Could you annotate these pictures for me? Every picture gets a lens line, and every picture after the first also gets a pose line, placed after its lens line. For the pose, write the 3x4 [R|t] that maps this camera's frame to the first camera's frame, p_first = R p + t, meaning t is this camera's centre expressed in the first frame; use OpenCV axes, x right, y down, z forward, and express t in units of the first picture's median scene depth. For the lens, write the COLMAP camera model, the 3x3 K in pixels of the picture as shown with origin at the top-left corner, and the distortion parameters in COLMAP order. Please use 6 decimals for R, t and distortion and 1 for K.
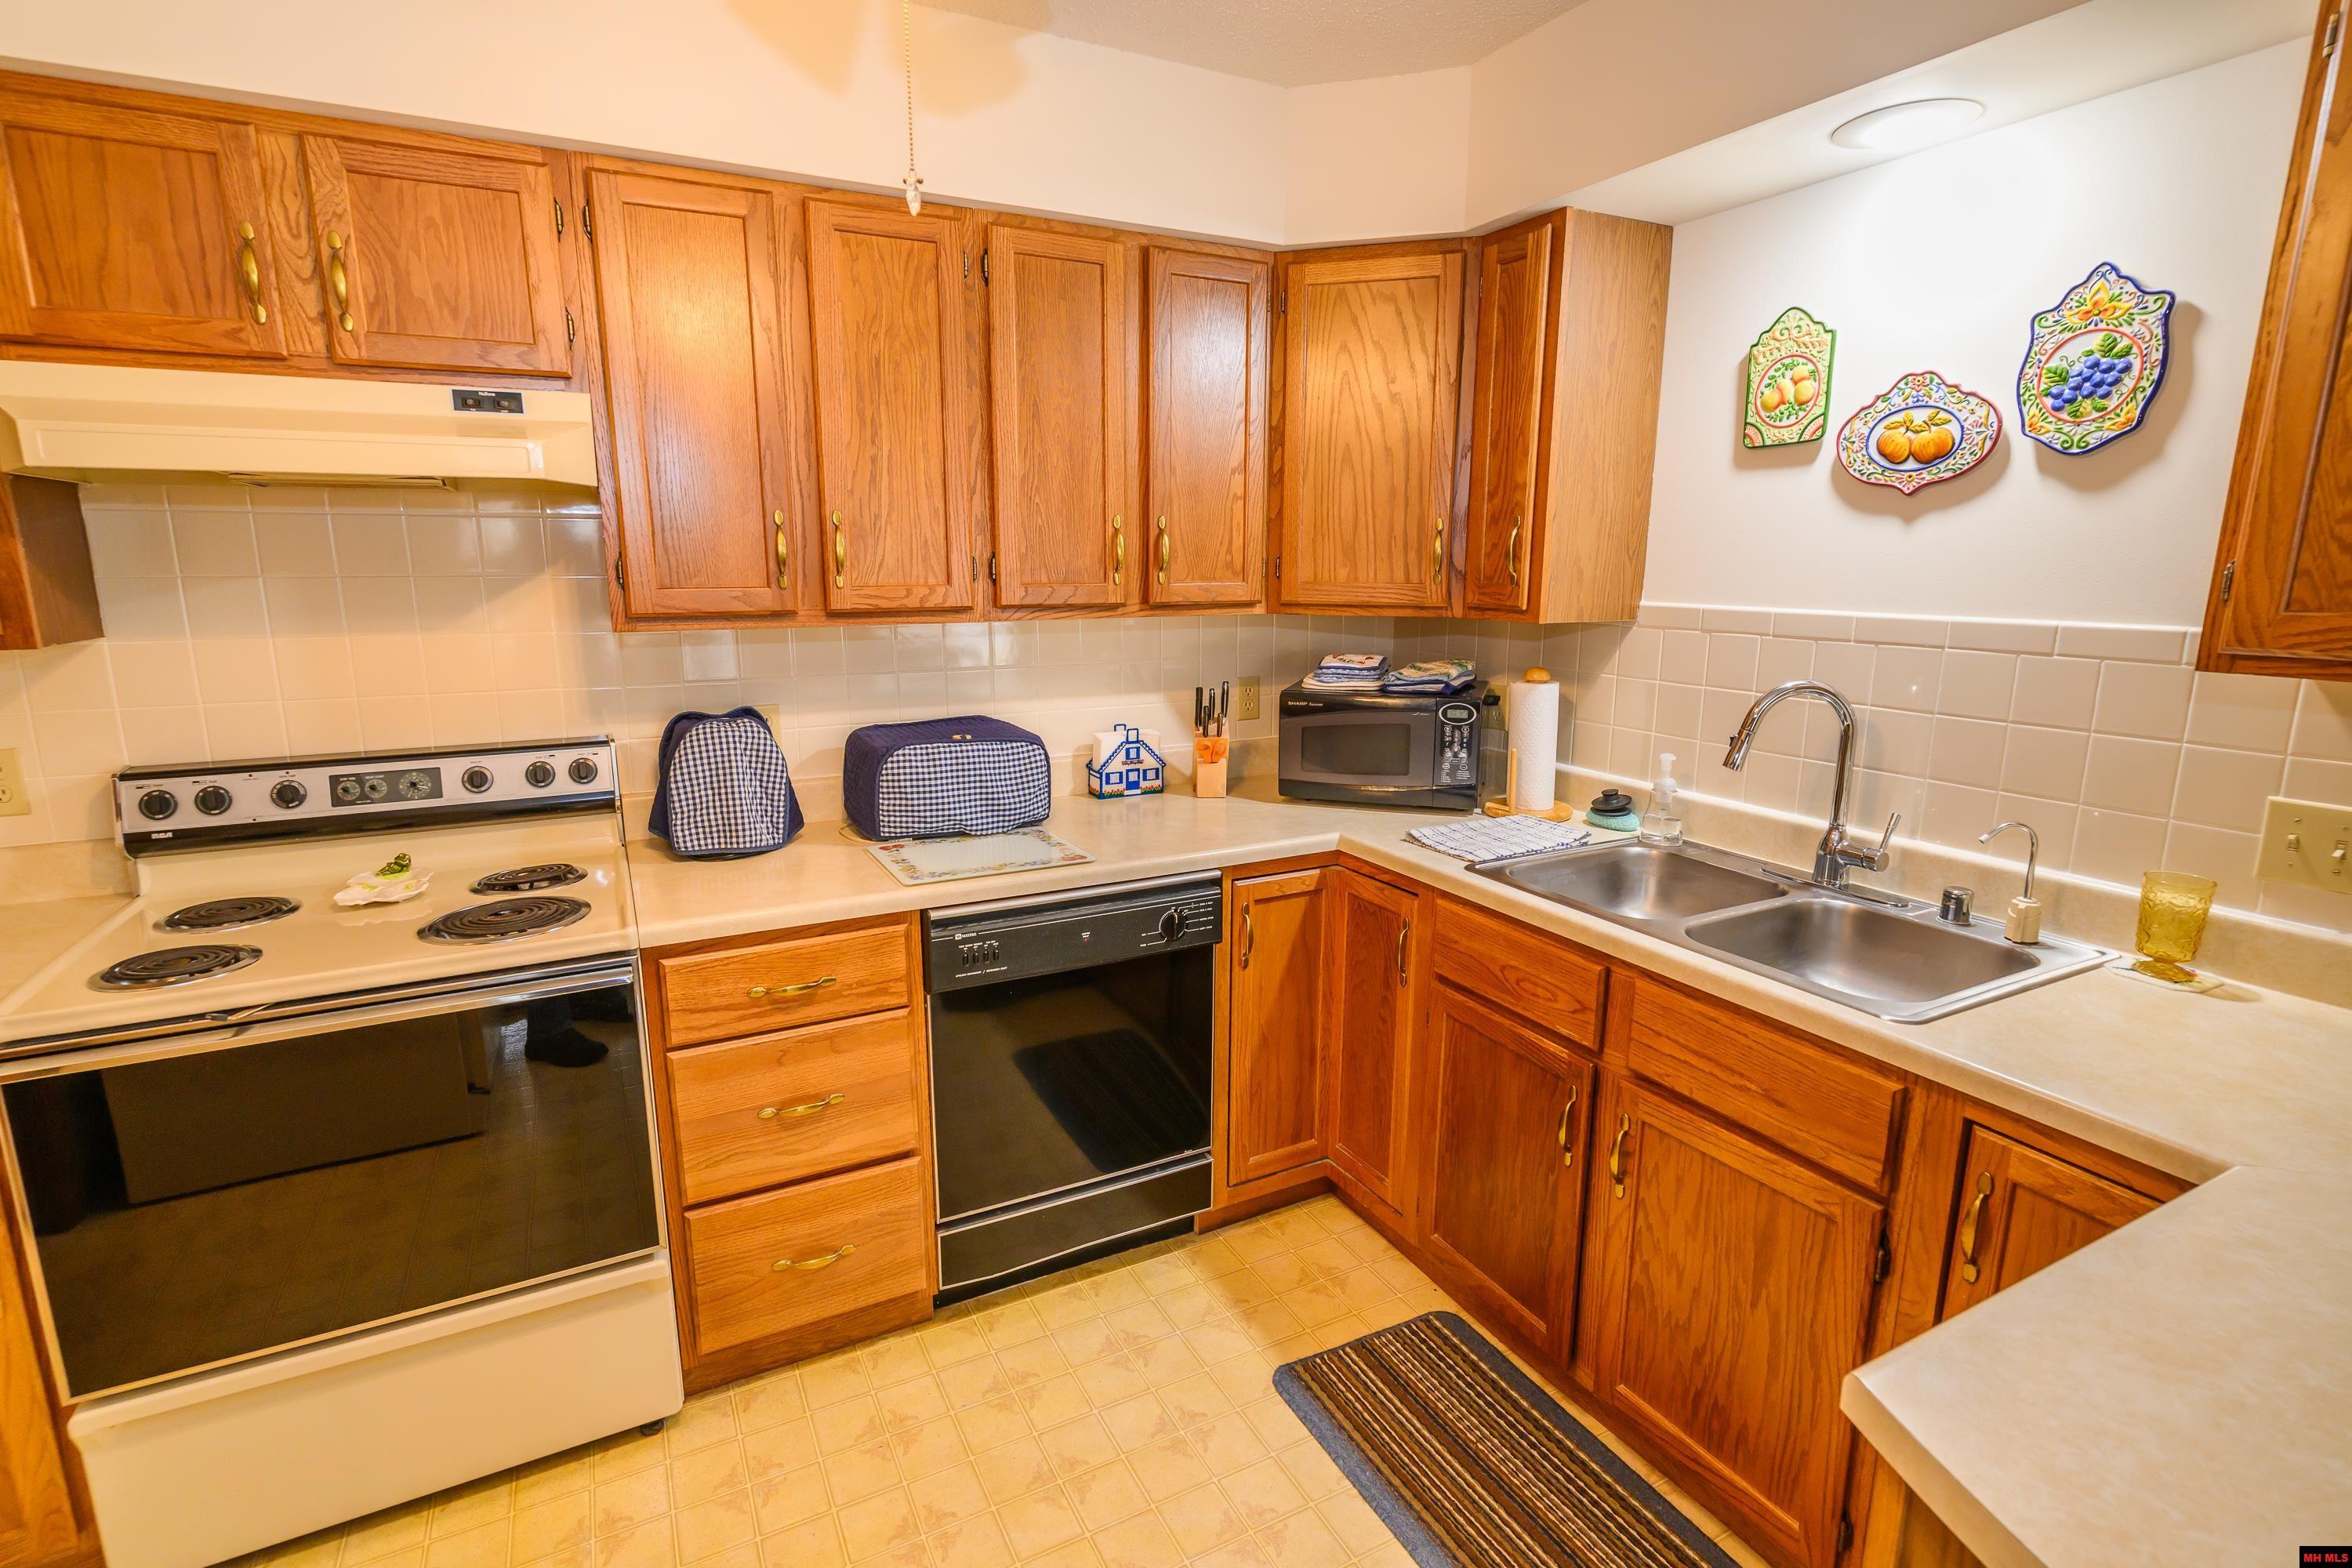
lens RADIAL K [[1115.4, 0, 1169.7], [0, 1115.4, 774.5], [0, 0, 1]] dist [-0.003202, 0.004113]
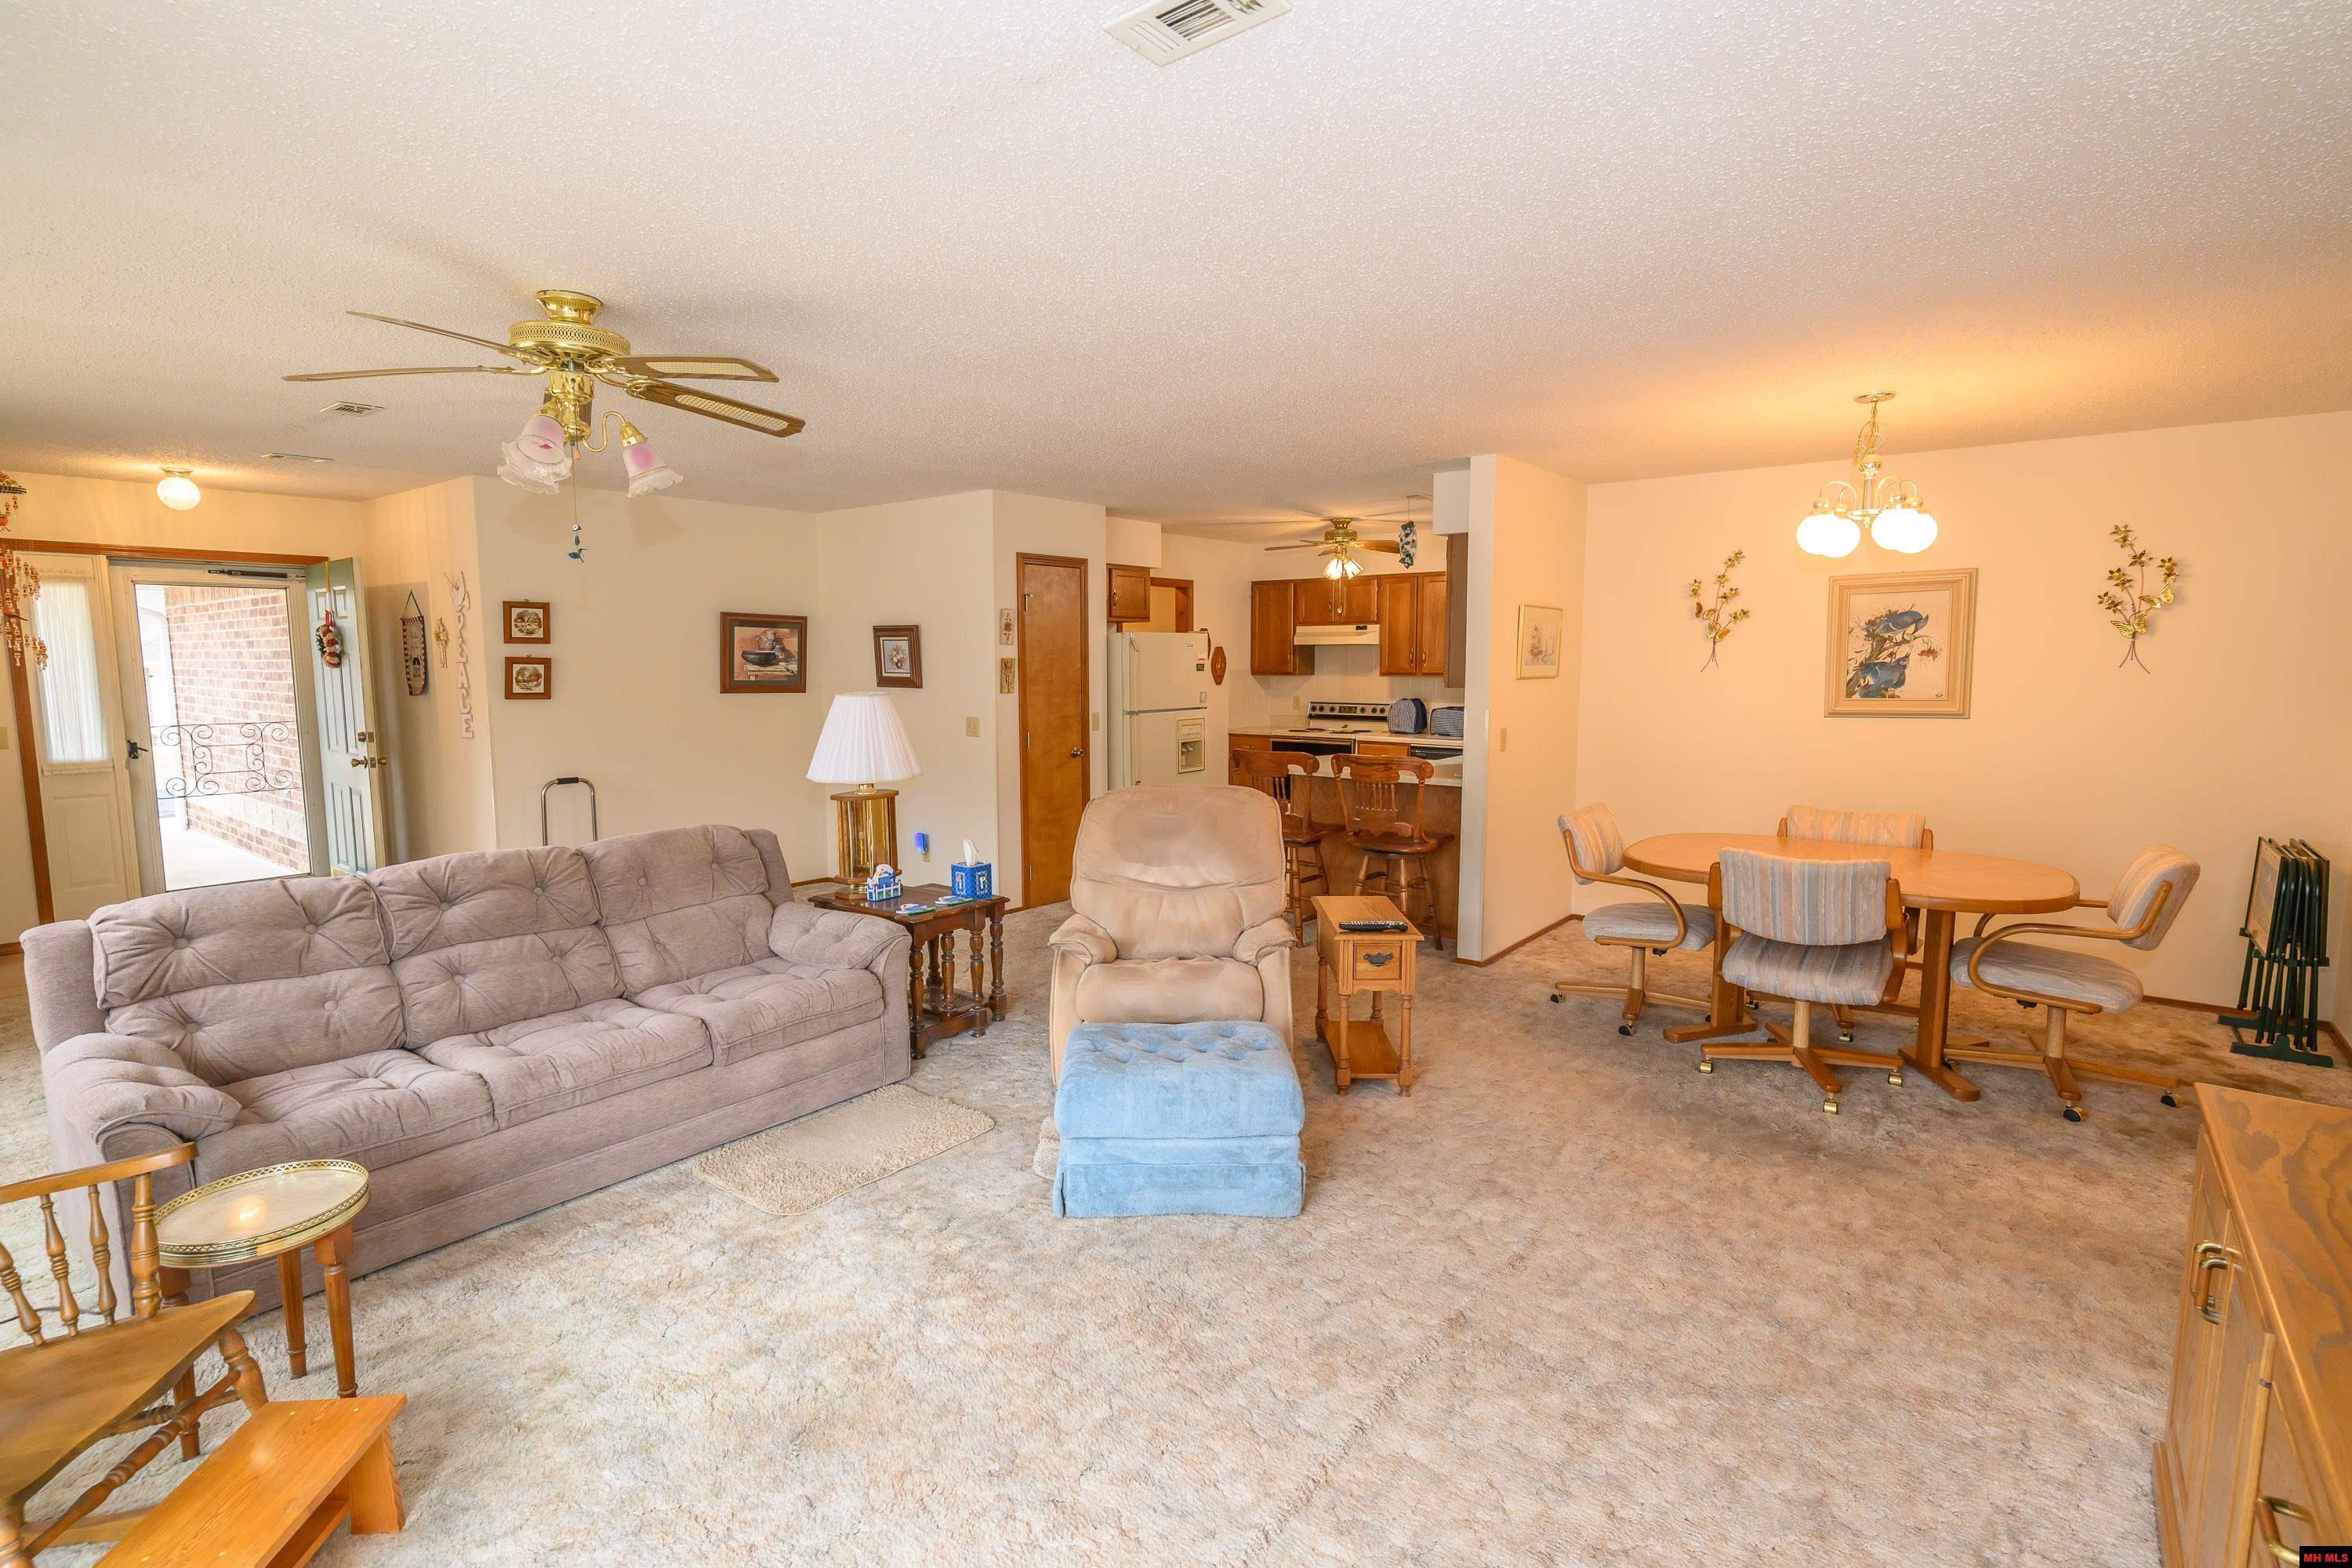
lens RADIAL K [[1115.4, 0, 1169.7], [0, 1115.4, 777.3], [0, 0, 1]] dist [-0.003202, 0.004113]
pose [[0.406538, 0.097514, -0.908415, 3.097956], [-0.175128, 0.984168, 0.027272, 0.279582], [0.896693, 0.148002, 0.417179, -1.470671]]
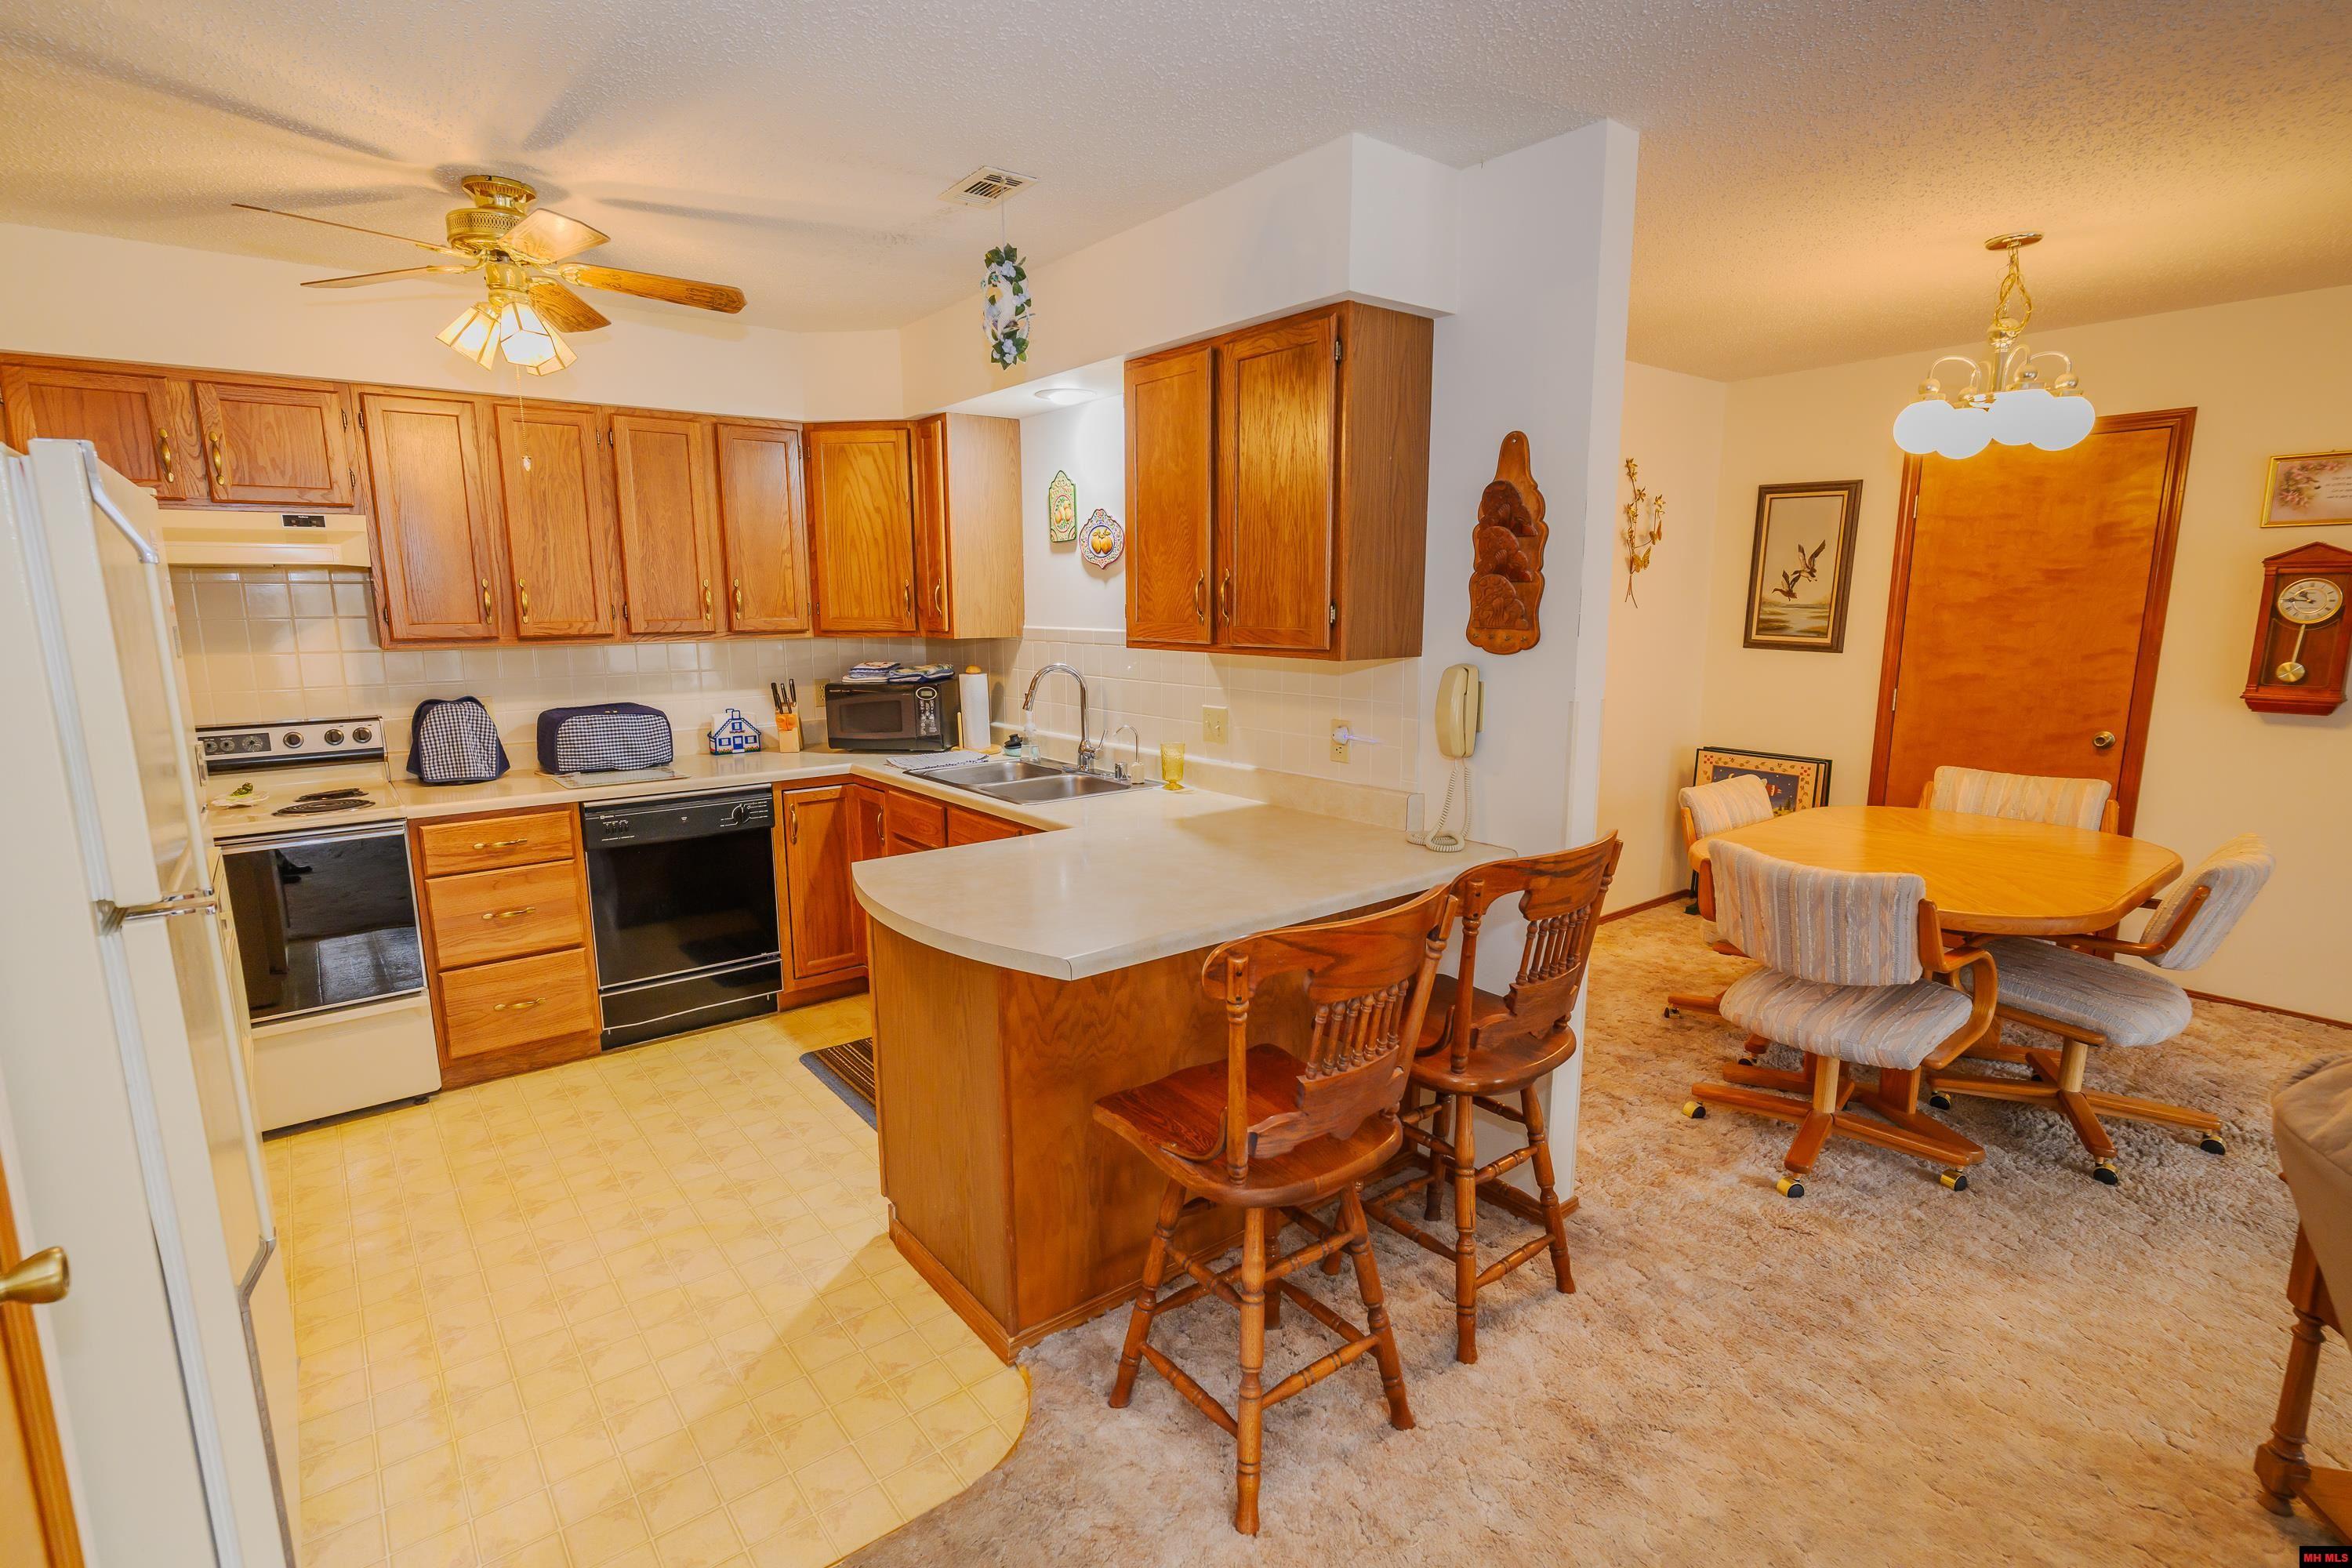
lens RADIAL K [[1115.4, 0, 1160.0], [0, 1115.4, 793.0], [0, 0, 1]] dist [-0.003202, 0.004113]
pose [[0.983080, -0.039202, 0.178932, 0.360536], [0.042953, 0.998930, -0.017135, 0.171545], [-0.178069, 0.024531, 0.983712, -0.889740]]
